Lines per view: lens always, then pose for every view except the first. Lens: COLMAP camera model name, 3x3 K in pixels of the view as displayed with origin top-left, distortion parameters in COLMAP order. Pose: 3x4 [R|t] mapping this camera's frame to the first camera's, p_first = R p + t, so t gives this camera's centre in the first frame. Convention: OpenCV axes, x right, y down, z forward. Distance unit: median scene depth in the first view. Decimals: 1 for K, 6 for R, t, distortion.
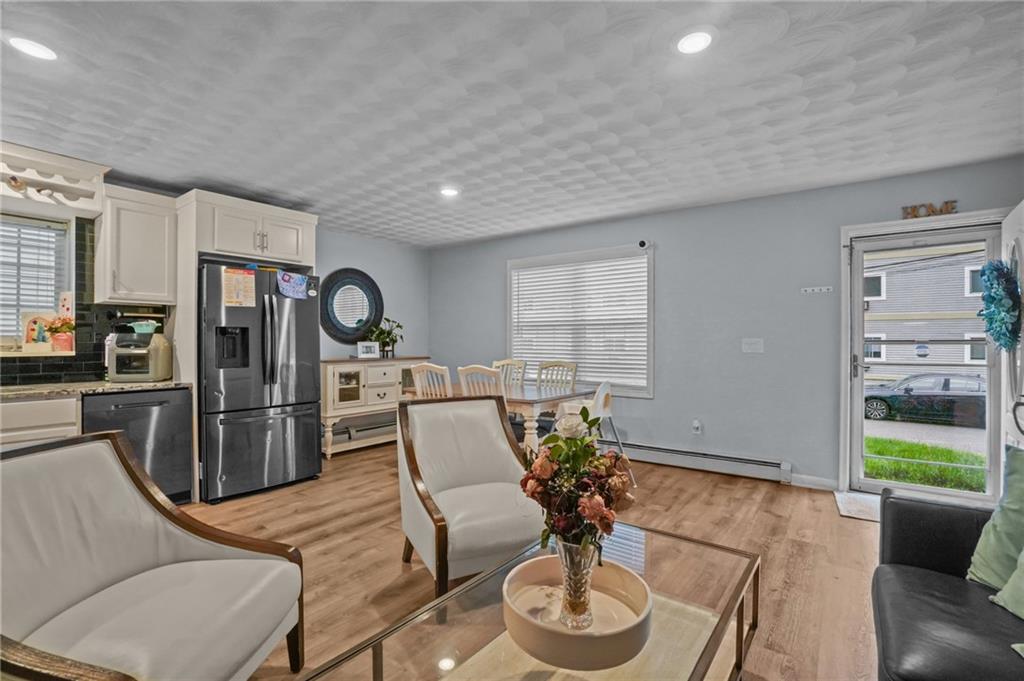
lens RADIAL K [[459.5, 0, 512.0], [0, 459.5, 340.5], [0, 0, 1]] dist [-0.059270, 0.020836]
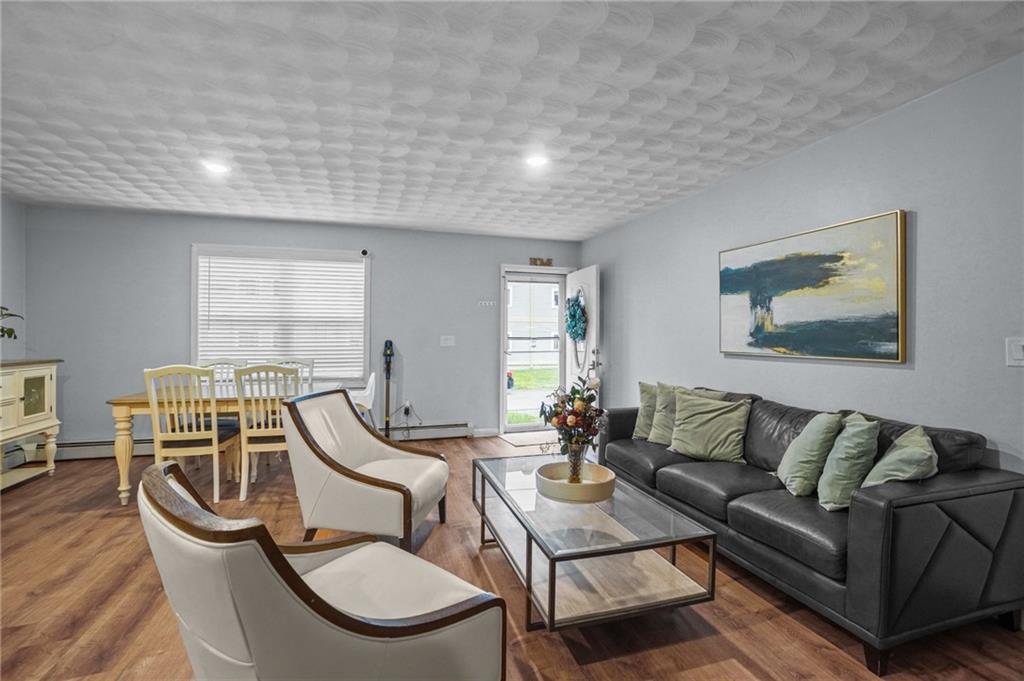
lens RADIAL K [[459.5, 0, 512.0], [0, 459.5, 340.5], [0, 0, 1]] dist [-0.059270, 0.020836]
pose [[0.582108, -0.005183, 0.813095, -0.485569], [-0.004416, 0.999945, 0.009535, -0.004916], [-0.813099, -0.009141, 0.582053, 0.039037]]
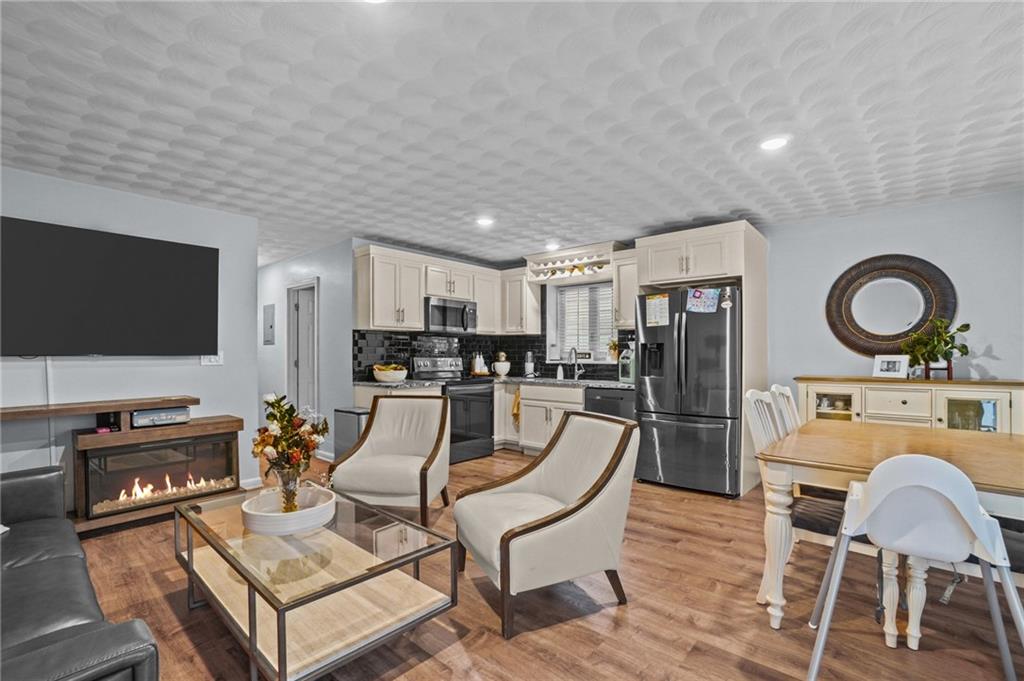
lens RADIAL K [[460.4, 0, 510.7], [0, 460.4, 349.7], [0, 0, 1]] dist [-0.057727, 0.021907]
pose [[-0.068767, -0.012433, -0.997555, 0.562568], [0.003648, 0.999913, -0.012714, 0.002301], [0.997626, -0.004513, -0.068716, 0.617082]]
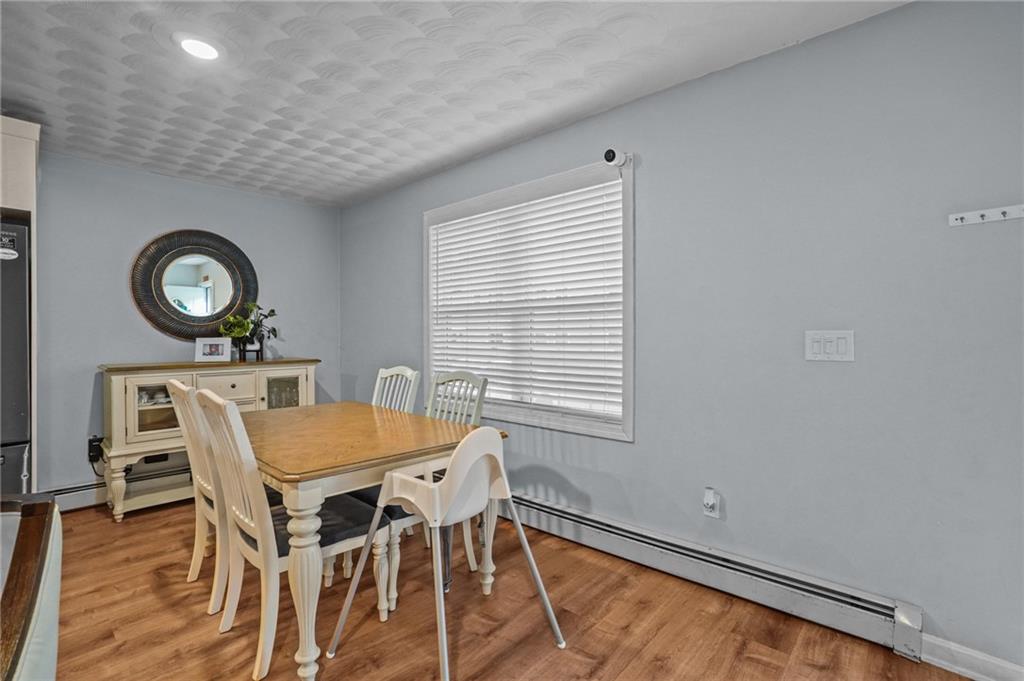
lens RADIAL K [[467.0, 0, 515.0], [0, 467.0, 338.7], [0, 0, 1]] dist [-0.061709, 0.023280]
pose [[0.995478, -0.001678, -0.094973, 0.255662], [0.002678, 0.999942, 0.010410, -0.001798], [0.094950, -0.010617, 0.995425, 0.504955]]
